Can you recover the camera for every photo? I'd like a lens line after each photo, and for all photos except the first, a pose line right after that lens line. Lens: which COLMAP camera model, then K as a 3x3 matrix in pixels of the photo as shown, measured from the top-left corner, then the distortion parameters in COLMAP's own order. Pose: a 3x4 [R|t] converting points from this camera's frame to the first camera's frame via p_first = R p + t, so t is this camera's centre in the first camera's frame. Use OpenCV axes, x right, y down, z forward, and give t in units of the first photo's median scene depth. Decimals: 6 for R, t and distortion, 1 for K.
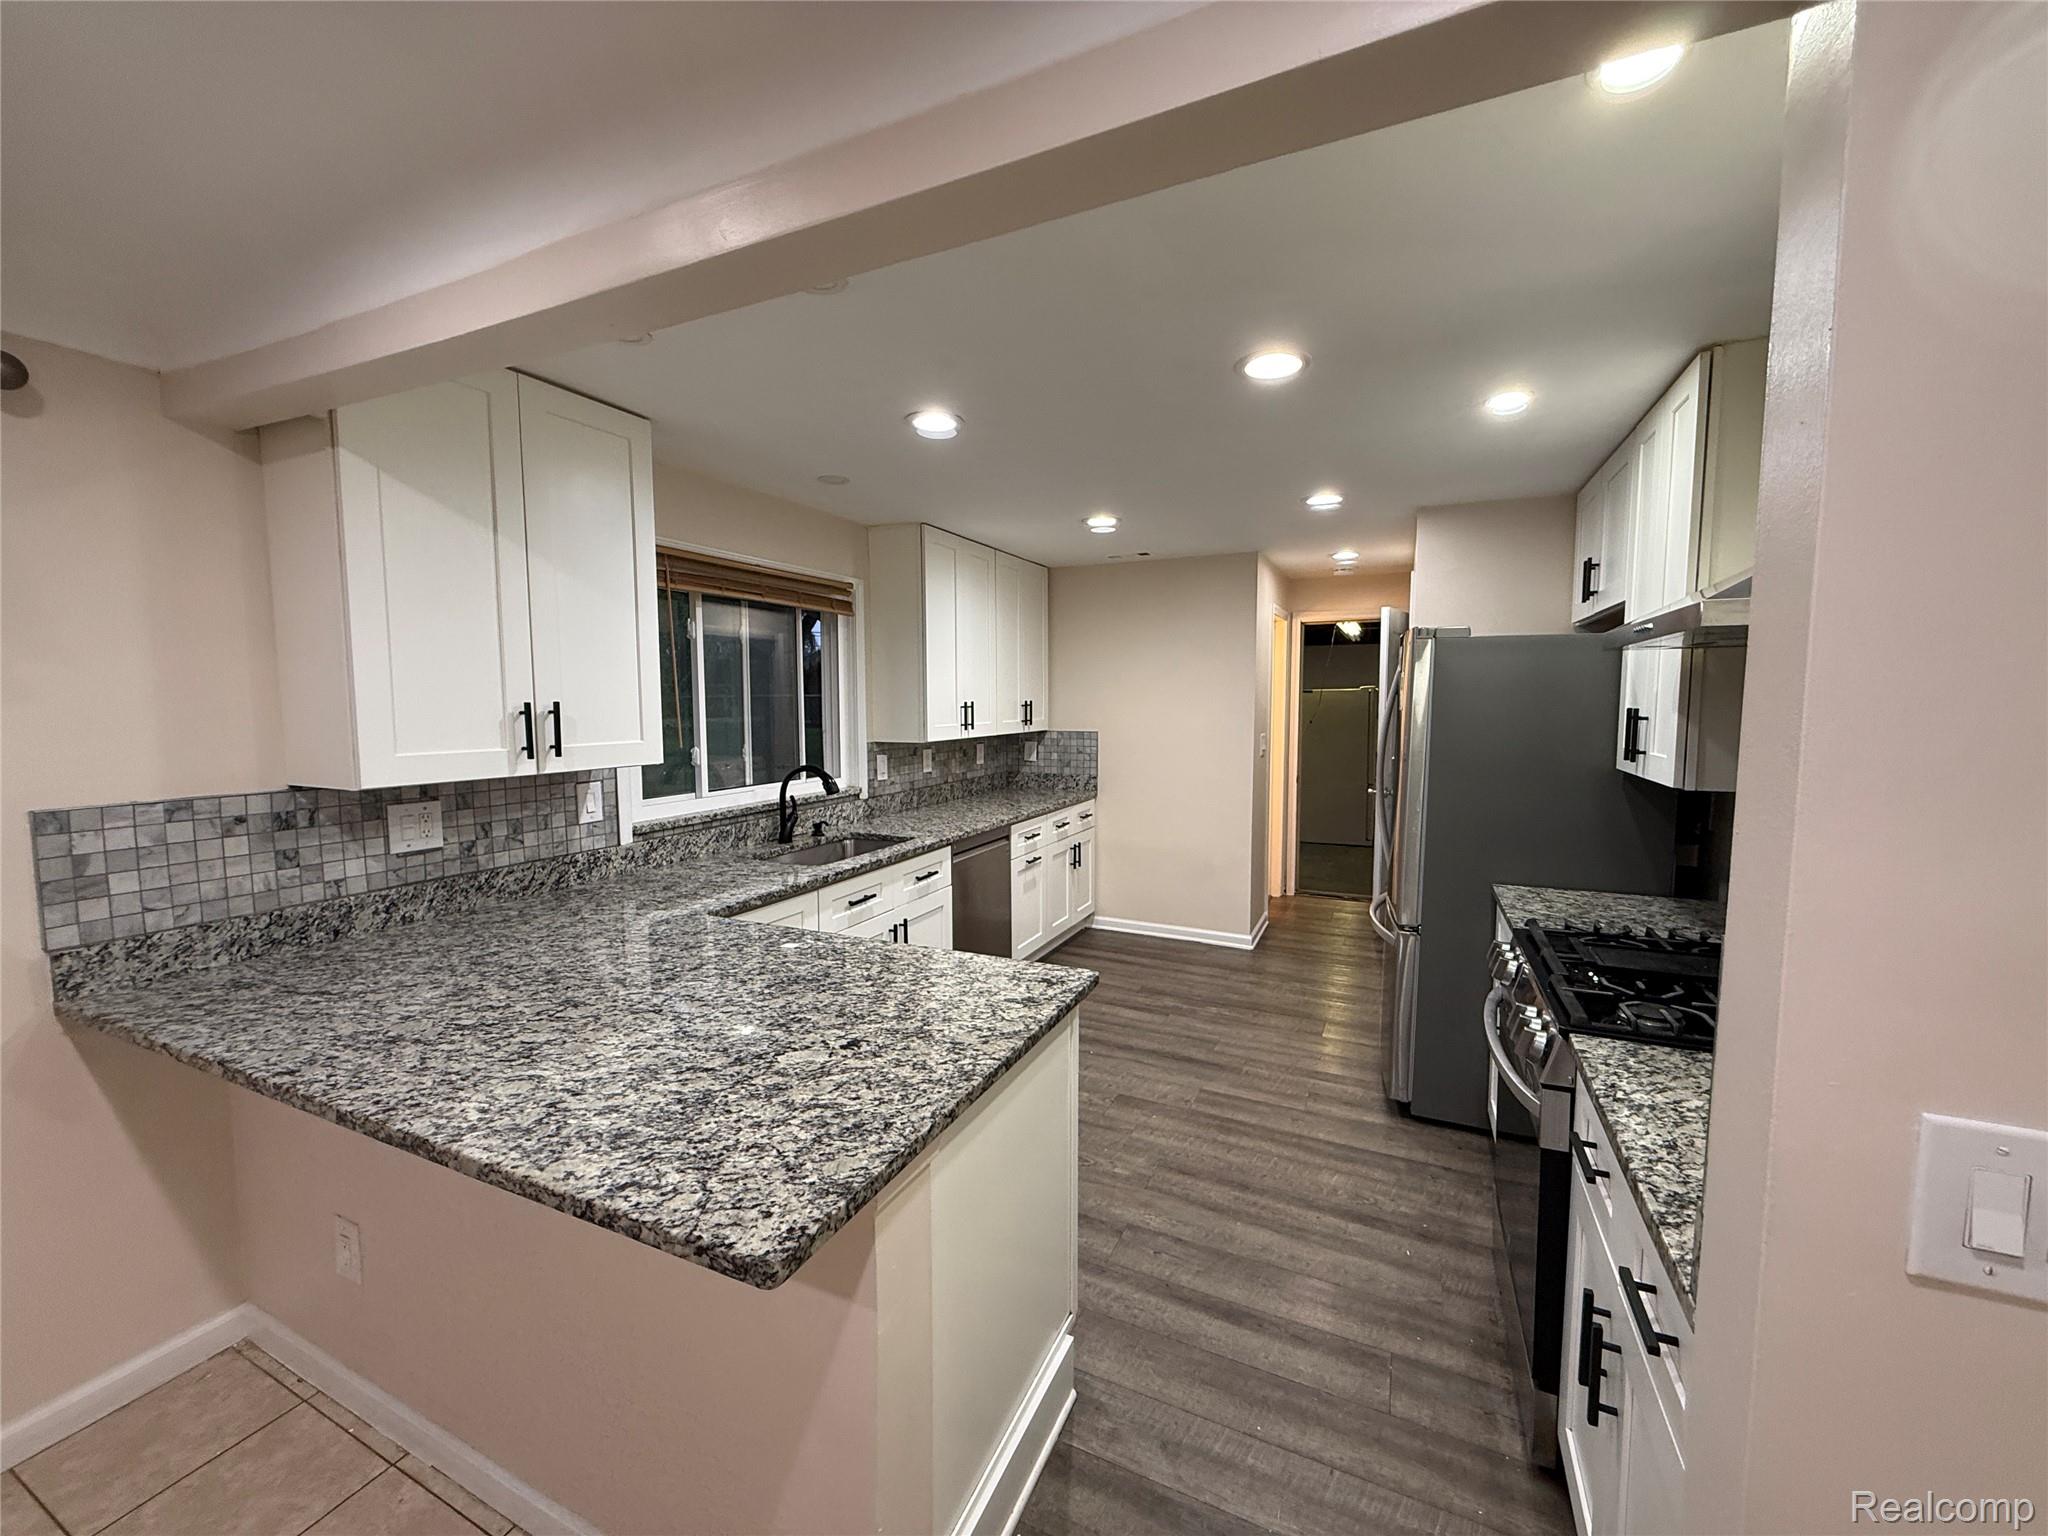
lens RADIAL K [[810.5, 0, 1019.0], [0, 810.5, 767.5], [0, 0, 1]] dist [-0.000340, -0.000045]
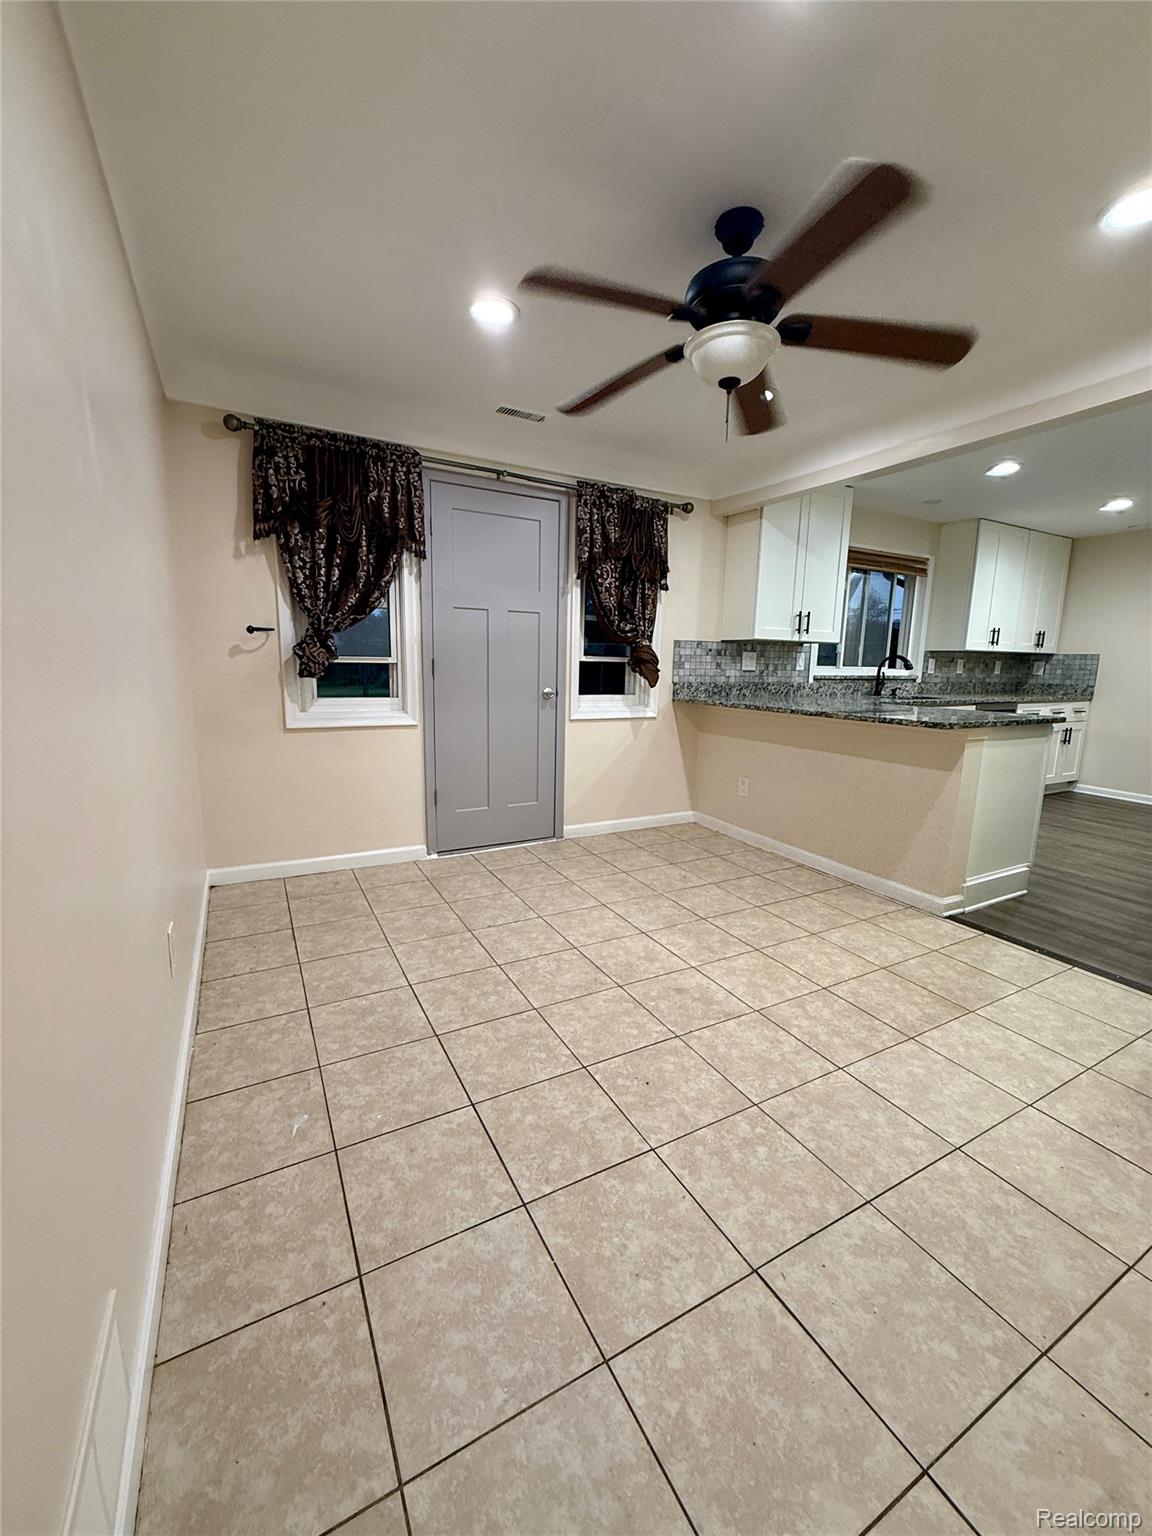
lens RADIAL K [[608.9, 0, 575.9], [0, 608.9, 764.6], [0, 0, 1]] dist [-0.000436, 0.000071]
pose [[0.806354, 0.117385, -0.579668, -0.004619], [-0.071510, 0.992266, 0.101463, 0.253321], [0.587095, -0.040362, 0.808511, -0.982392]]
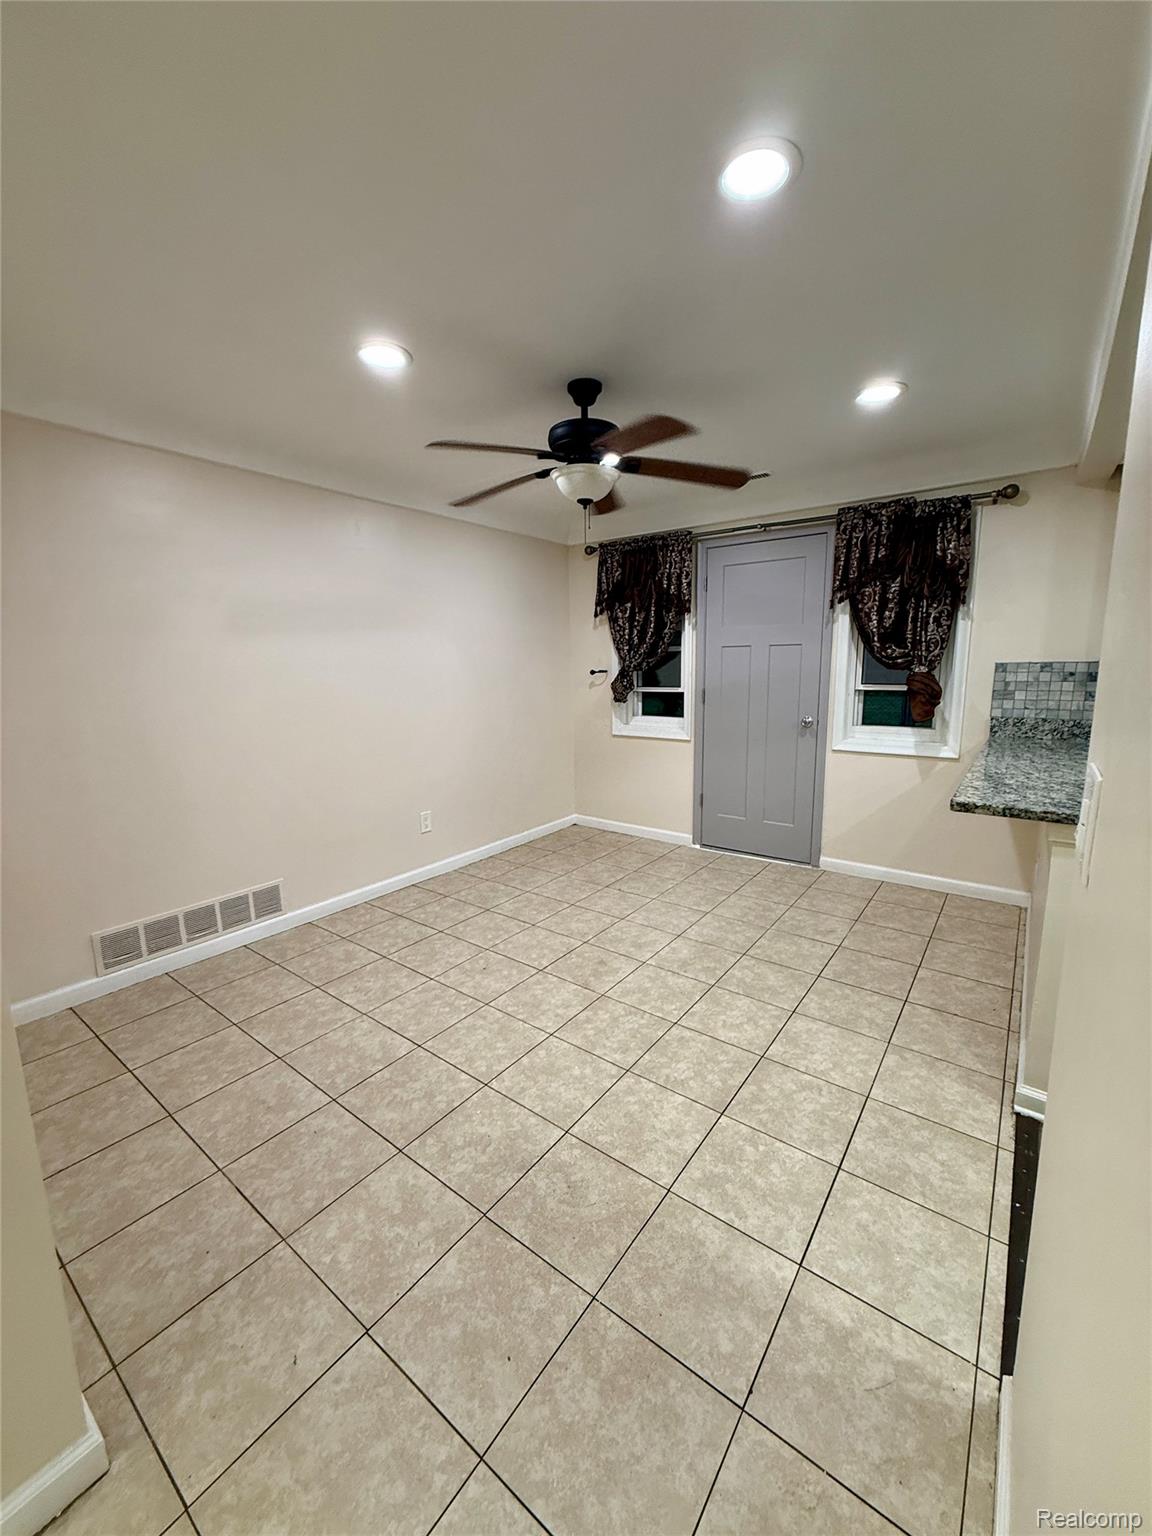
lens RADIAL K [[608.9, 0, 575.9], [0, 608.9, 764.6], [0, 0, 1]] dist [-0.000436, 0.000071]
pose [[-0.204638, 0.167641, -0.964375, 0.758012], [-0.065595, 0.980662, 0.184391, 0.076535], [0.976637, 0.100992, -0.189684, 0.052986]]
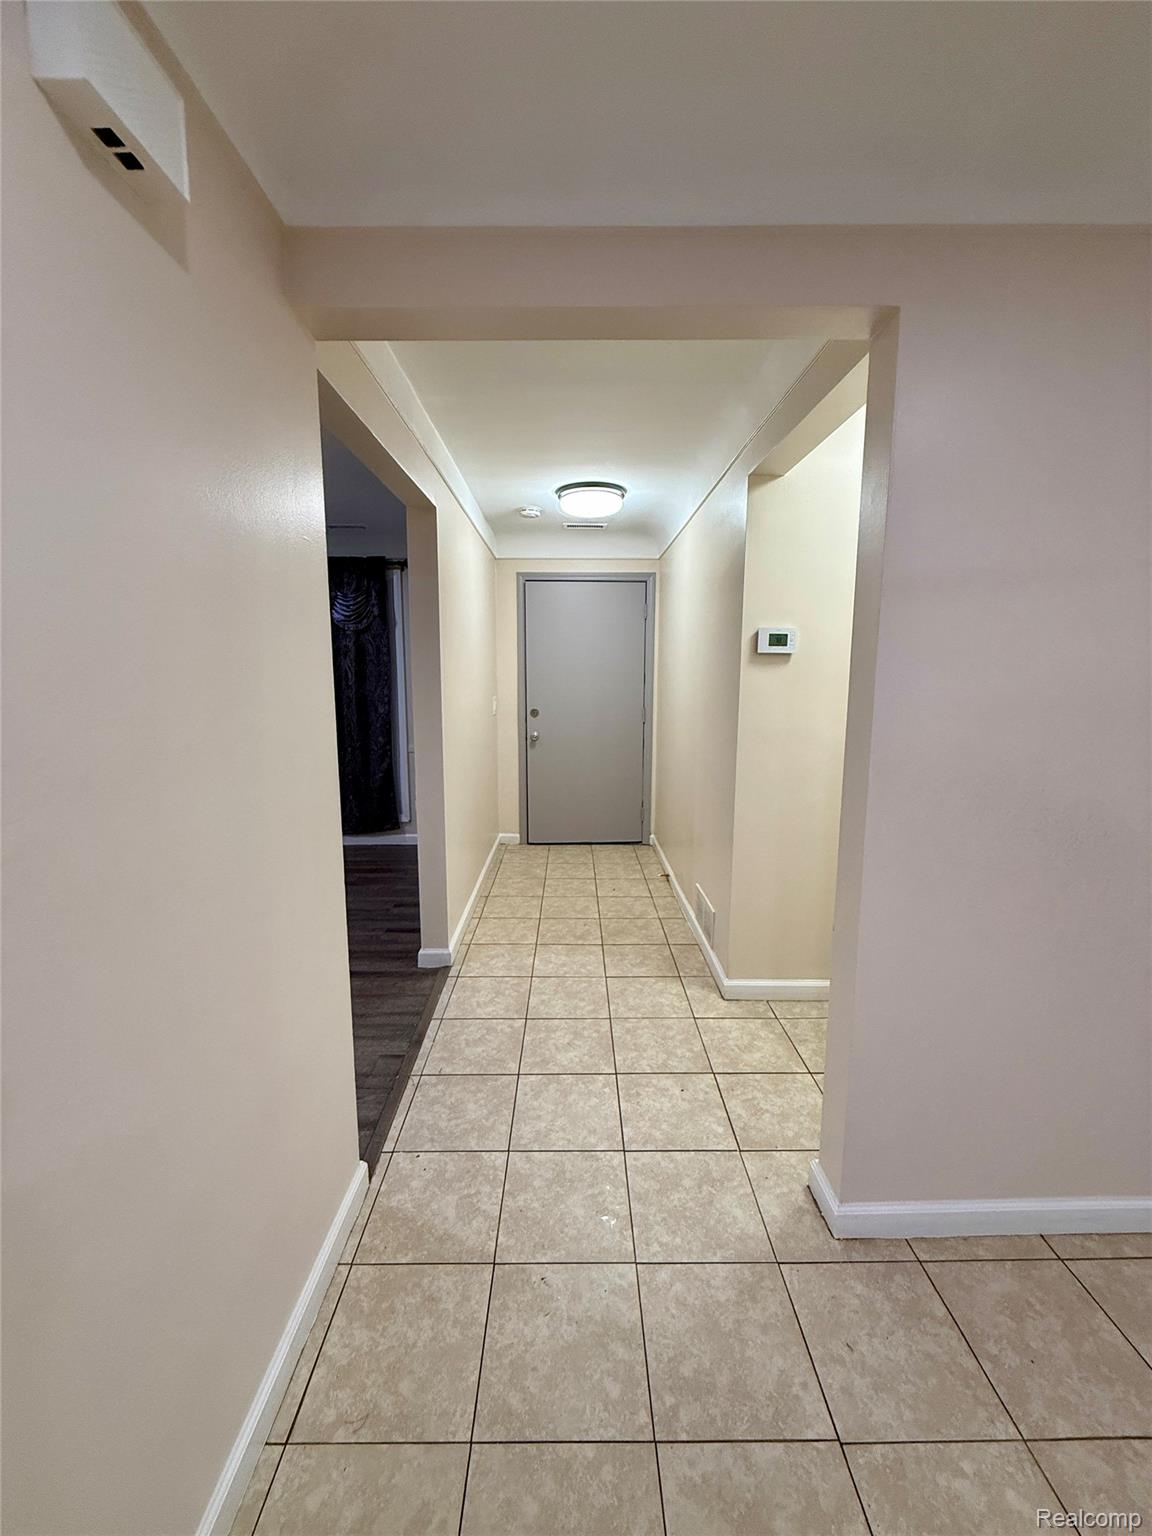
lens RADIAL K [[607.9, 0, 576.0], [0, 607.9, 768.0], [0, 0, 1]] dist [-0.000340, -0.000045]
pose [[-0.431094, -0.132077, 0.892588, 0.054263], [0.074224, 0.980685, 0.180961, 0.059832], [-0.899249, 0.144263, -0.412965, 0.131682]]
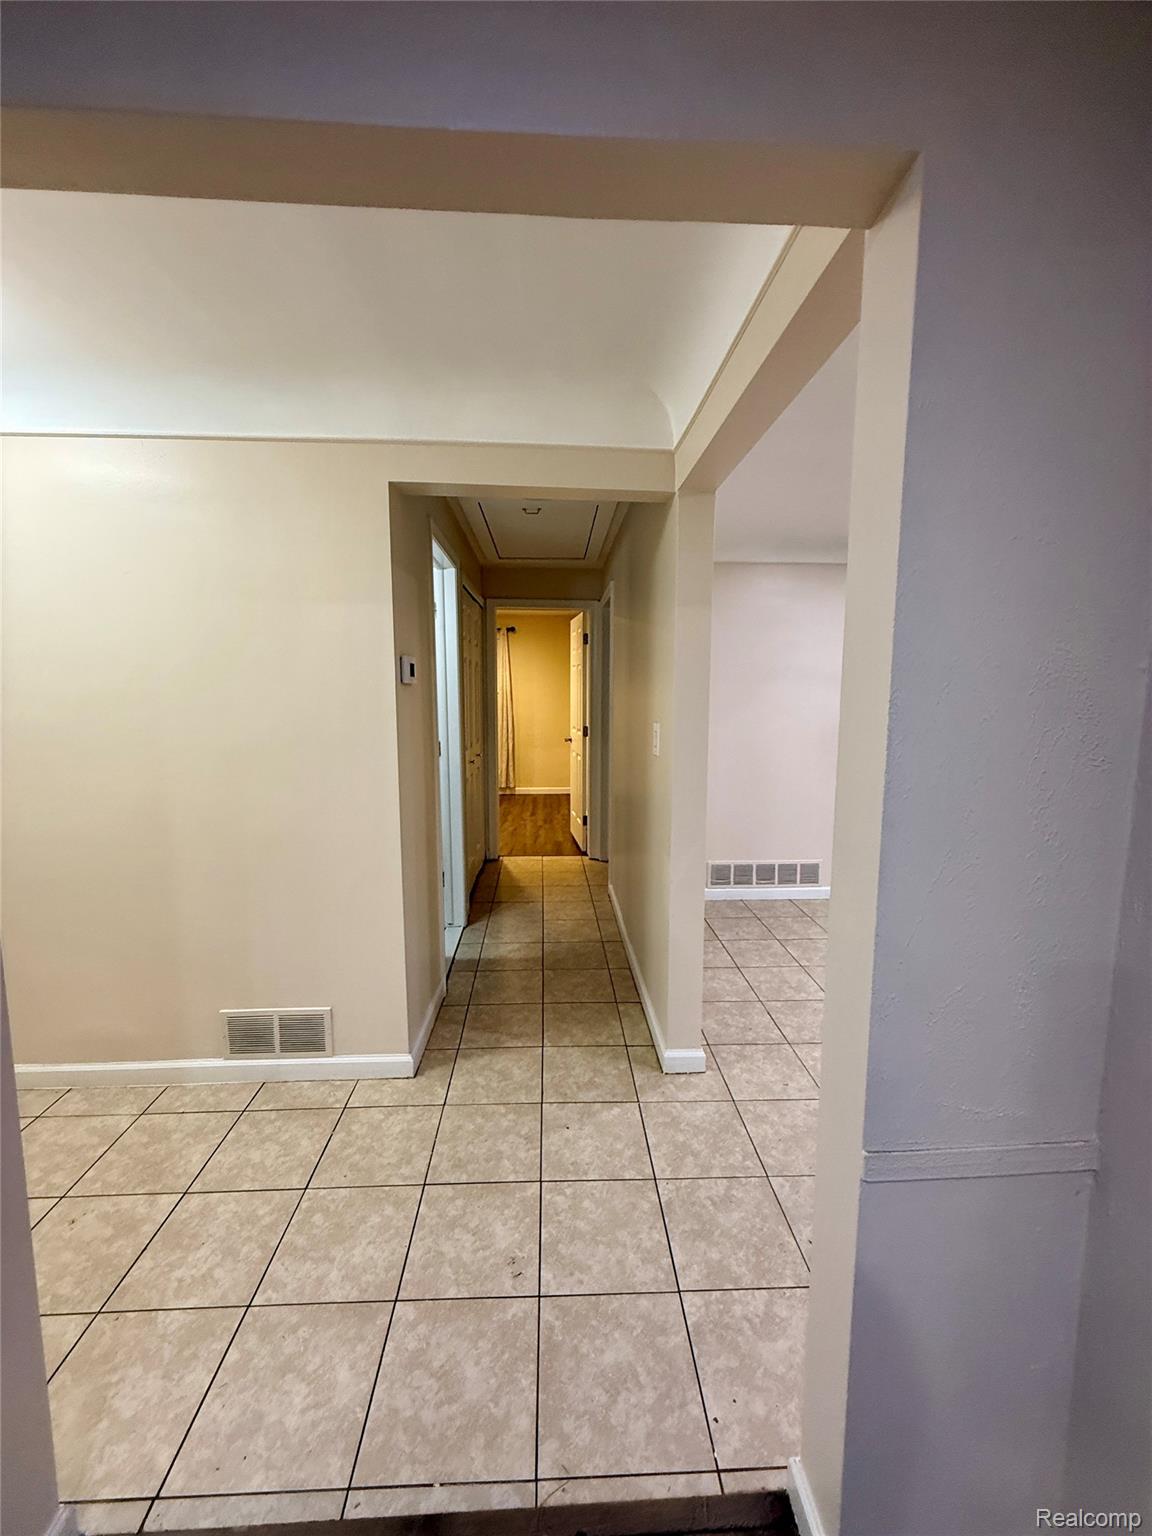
lens RADIAL K [[608.9, 0, 575.9], [0, 608.9, 764.6], [0, 0, 1]] dist [-0.000436, 0.000071]
pose [[-0.882548, 0.060477, -0.466317, 1.123795], [-0.037637, 0.979428, 0.198255, 0.003034], [0.468713, 0.192520, -0.862116, 0.364318]]
